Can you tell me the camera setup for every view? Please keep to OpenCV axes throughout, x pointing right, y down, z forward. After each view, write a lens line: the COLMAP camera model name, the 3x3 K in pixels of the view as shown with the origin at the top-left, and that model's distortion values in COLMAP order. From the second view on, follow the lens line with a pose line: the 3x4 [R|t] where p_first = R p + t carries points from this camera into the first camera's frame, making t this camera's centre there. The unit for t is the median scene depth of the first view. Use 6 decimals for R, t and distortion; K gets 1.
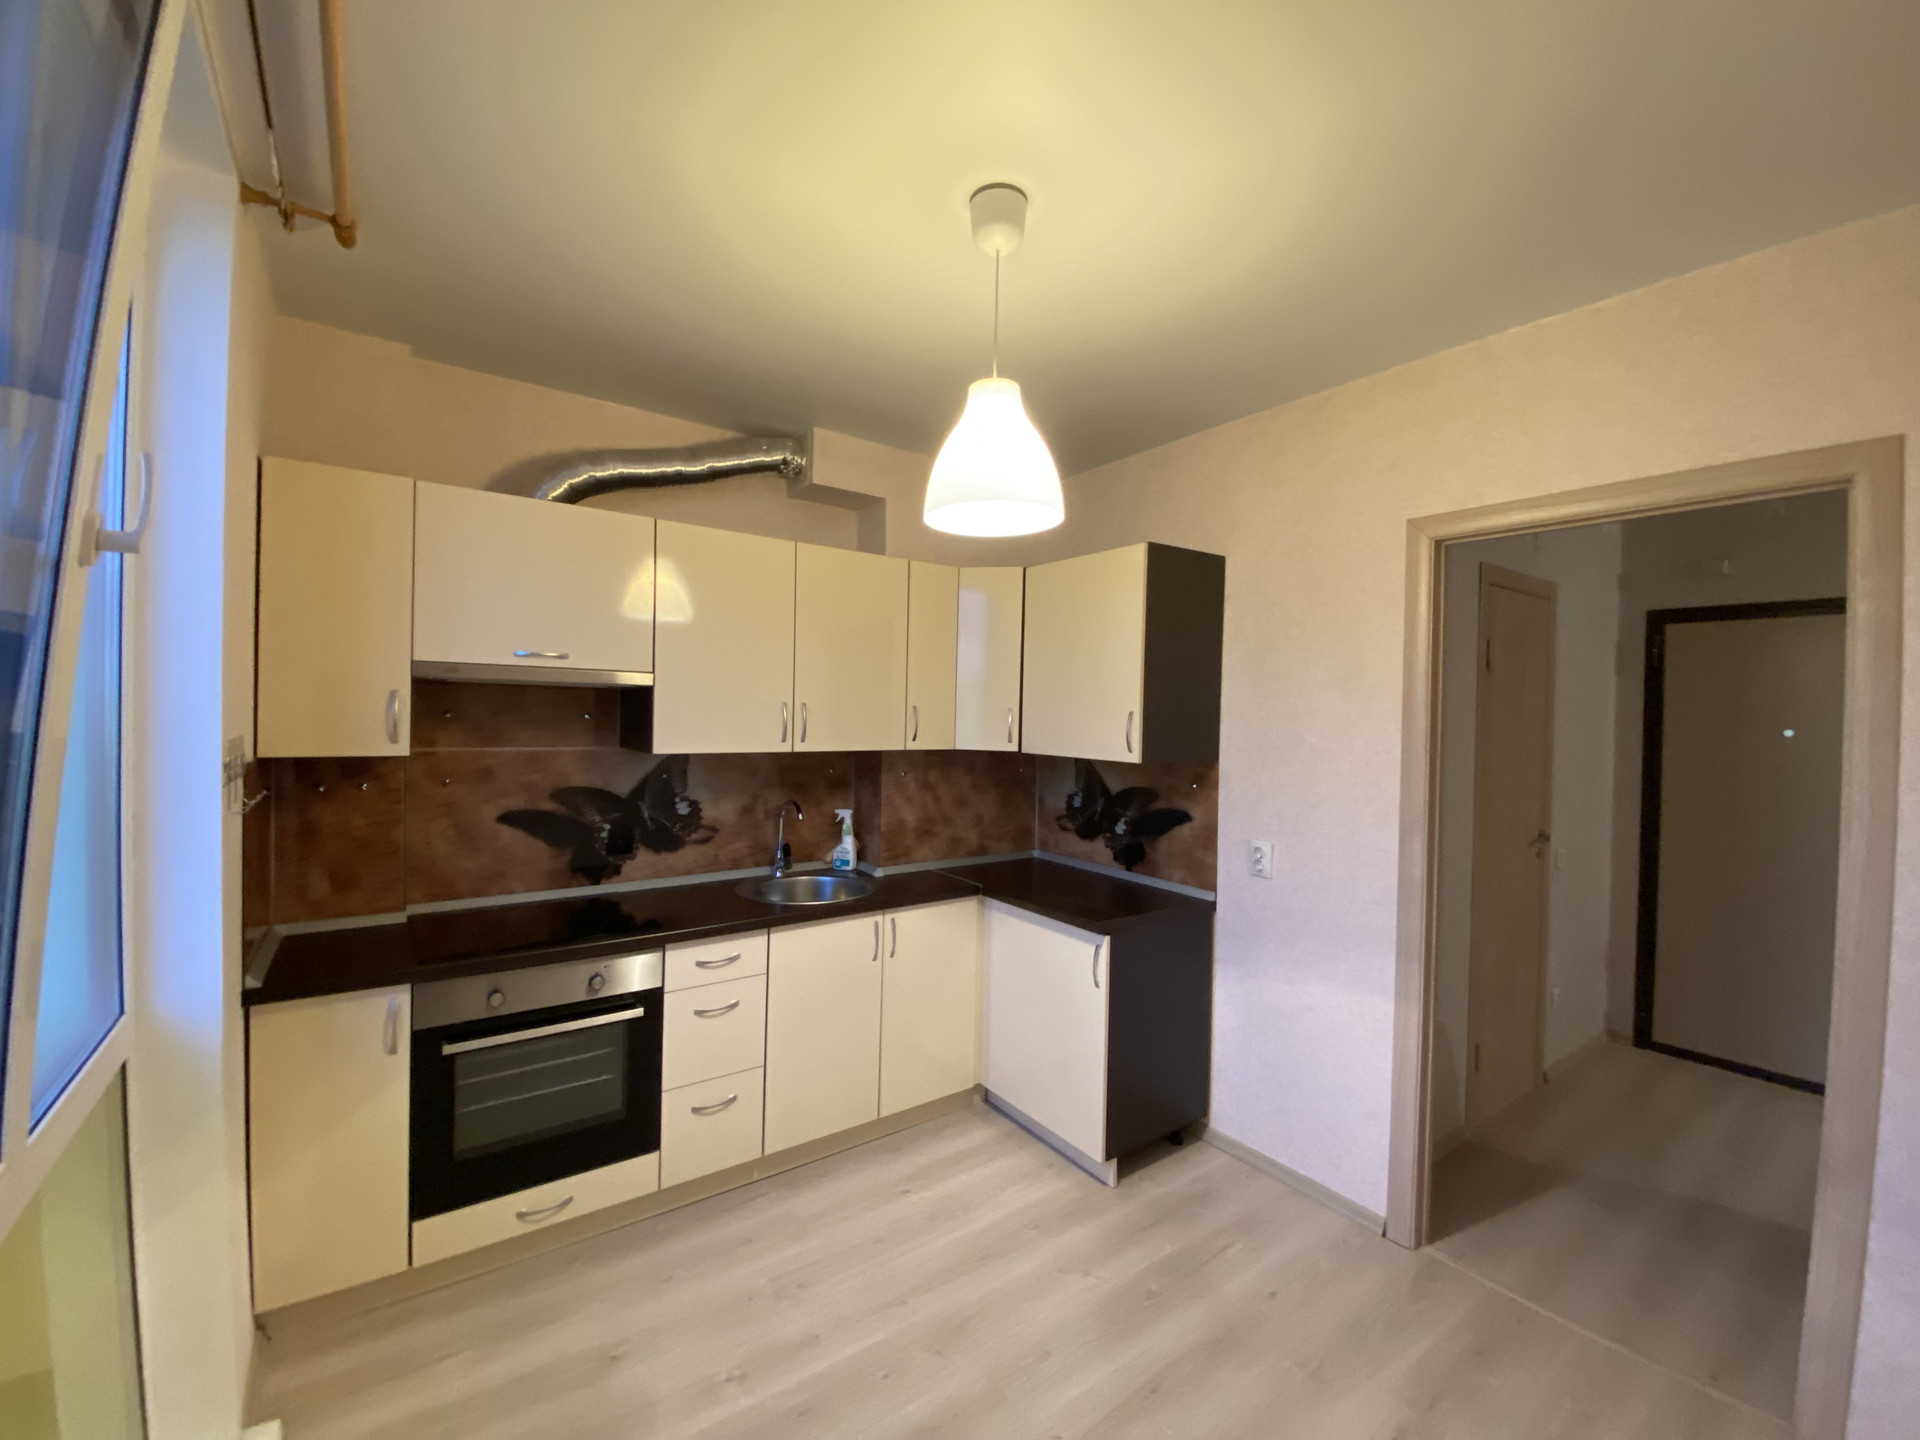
lens RADIAL K [[781.4, 0, 954.0], [0, 781.4, 717.8], [0, 0, 1]] dist [-0.004499, -0.000907]
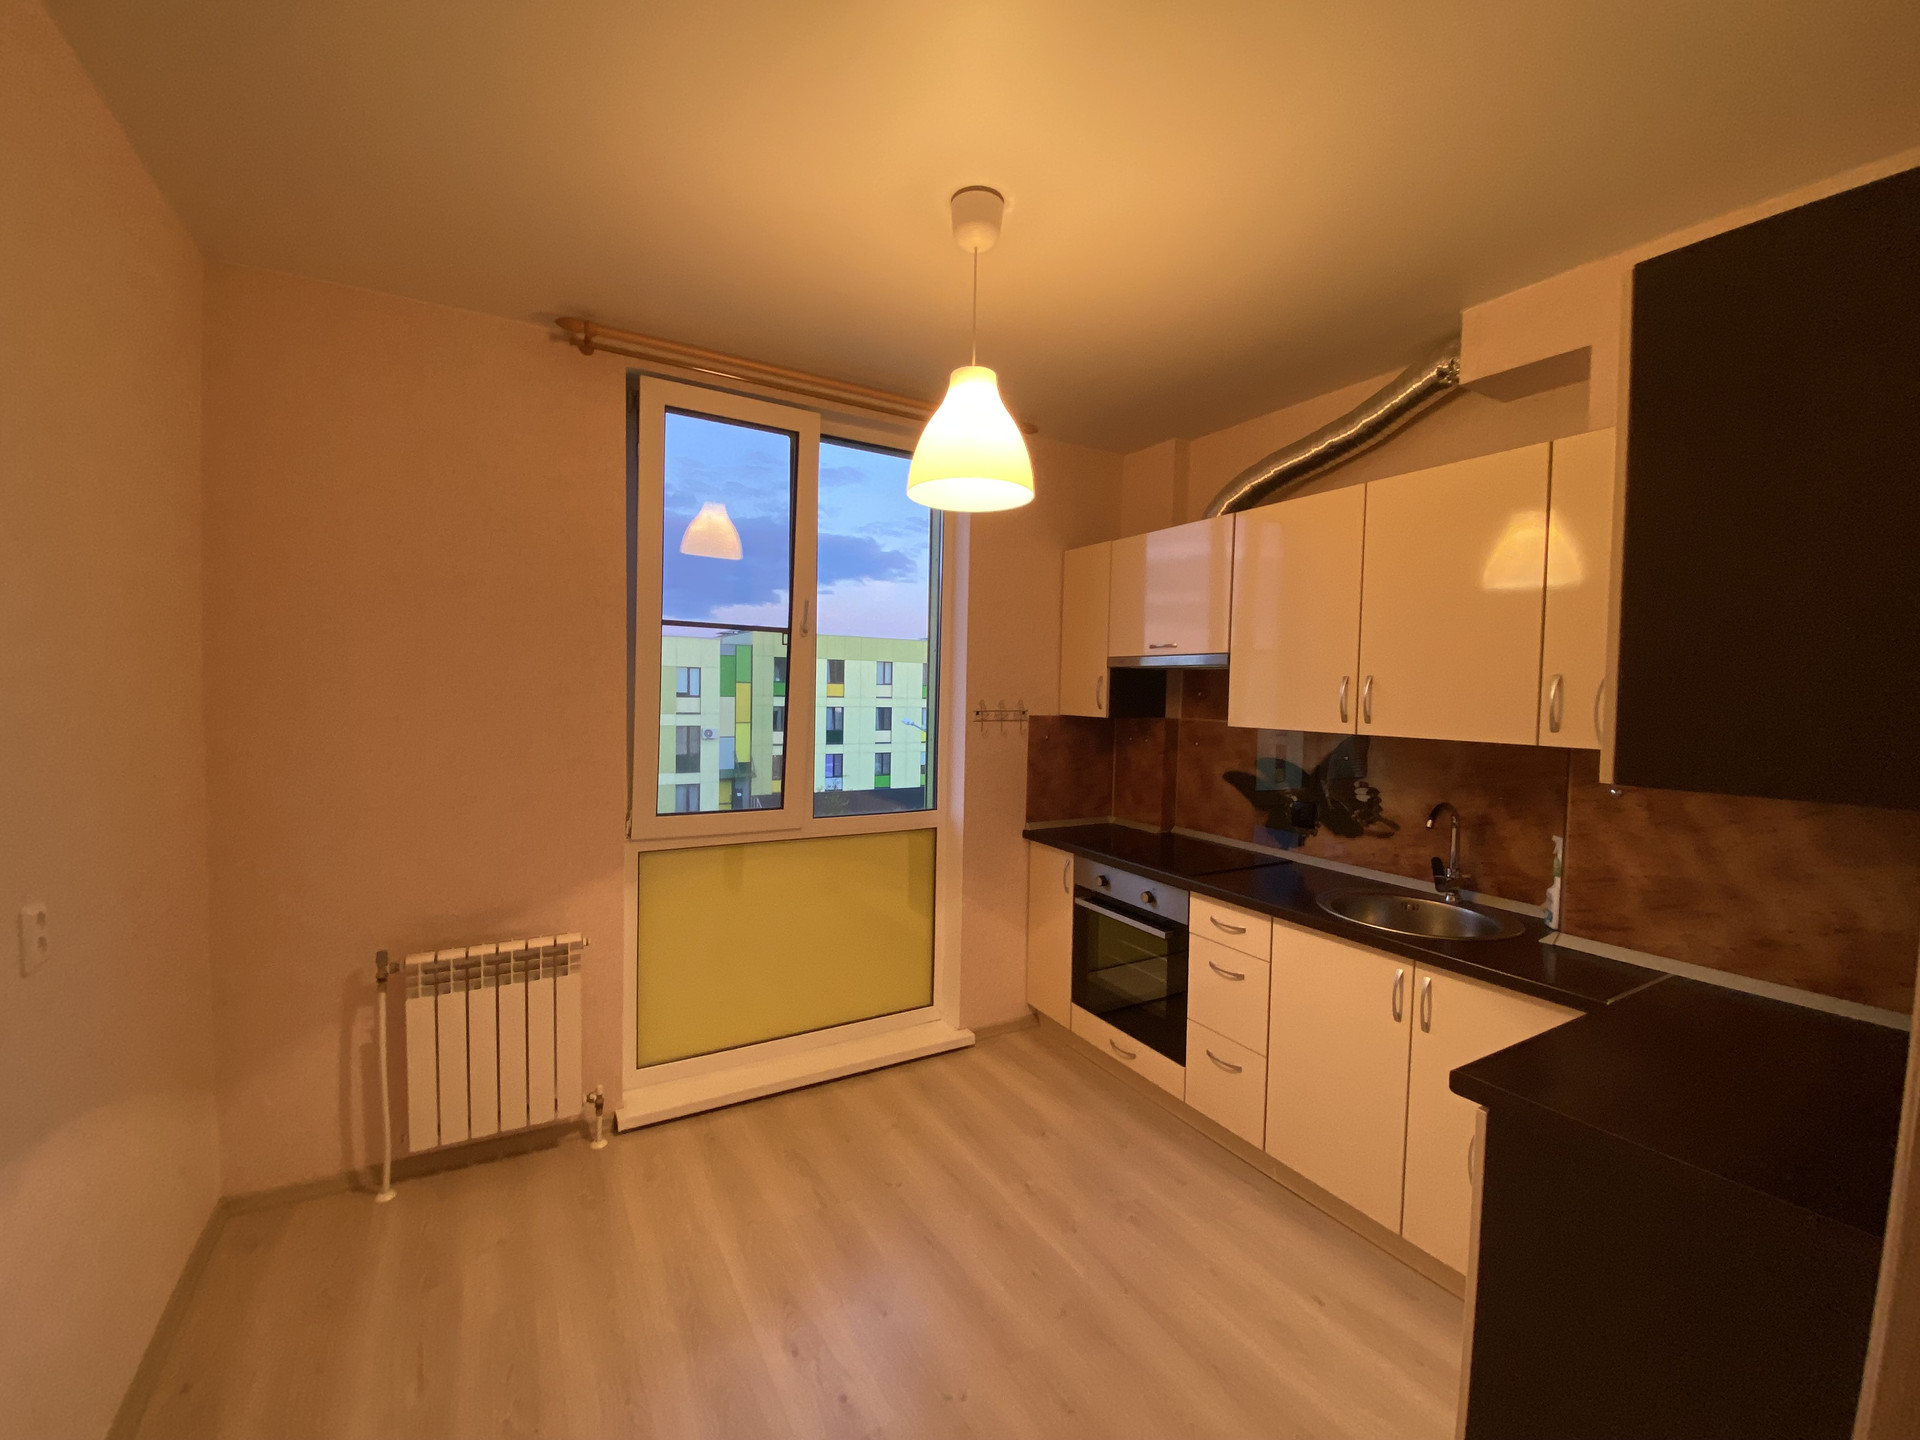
lens RADIAL K [[781.4, 0, 955.8], [0, 781.4, 726.0], [0, 0, 1]] dist [-0.004499, -0.000907]
pose [[-0.097174, 0.026585, -0.994912, 0.663242], [-0.031096, 0.999074, 0.029734, 0.022035], [0.994781, 0.033827, -0.096258, 0.634926]]
